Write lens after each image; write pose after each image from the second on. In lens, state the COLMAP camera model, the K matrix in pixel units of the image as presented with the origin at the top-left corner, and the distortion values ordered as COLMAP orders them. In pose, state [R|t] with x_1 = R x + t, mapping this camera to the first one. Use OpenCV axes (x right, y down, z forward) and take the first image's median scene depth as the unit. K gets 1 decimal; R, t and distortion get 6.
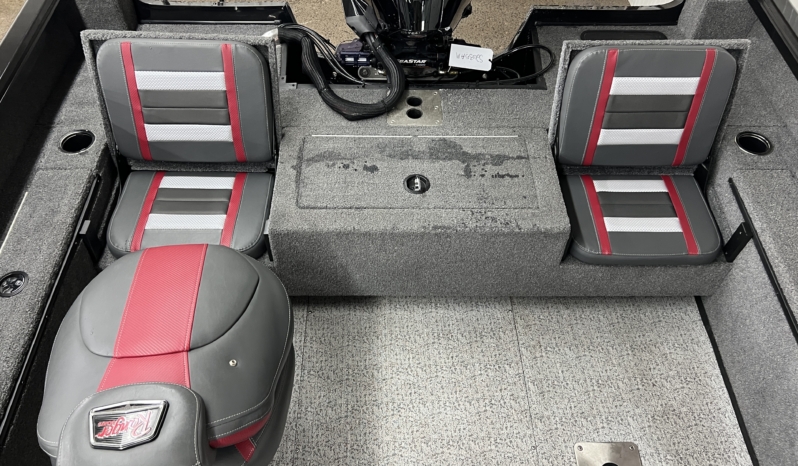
lens RADIAL K [[604.8, 0, 399.0], [0, 604.8, 233.0], [0, 0, 1]] dist [0.035535, -0.051903]
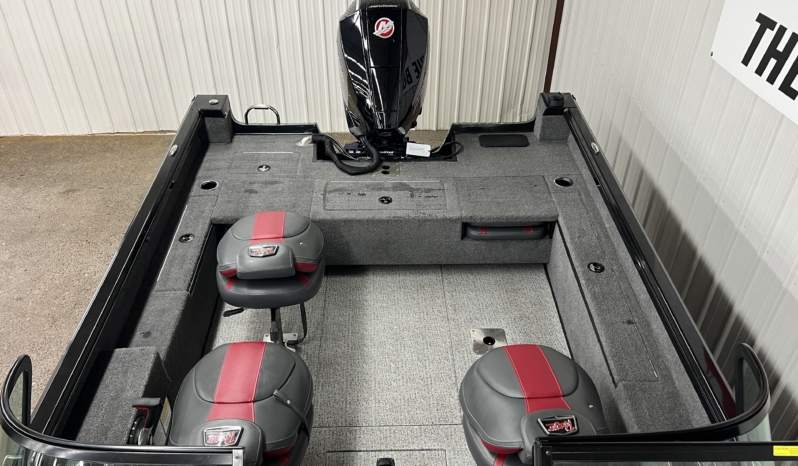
lens RADIAL K [[604.8, 0, 399.0], [0, 604.8, 233.0], [0, 0, 1]] dist [0.035535, -0.051903]
pose [[0.999878, -0.014963, 0.004406, 0.057449], [0.015592, 0.966983, -0.254362, 0.471378], [-0.000455, 0.254400, 0.967099, -0.780095]]
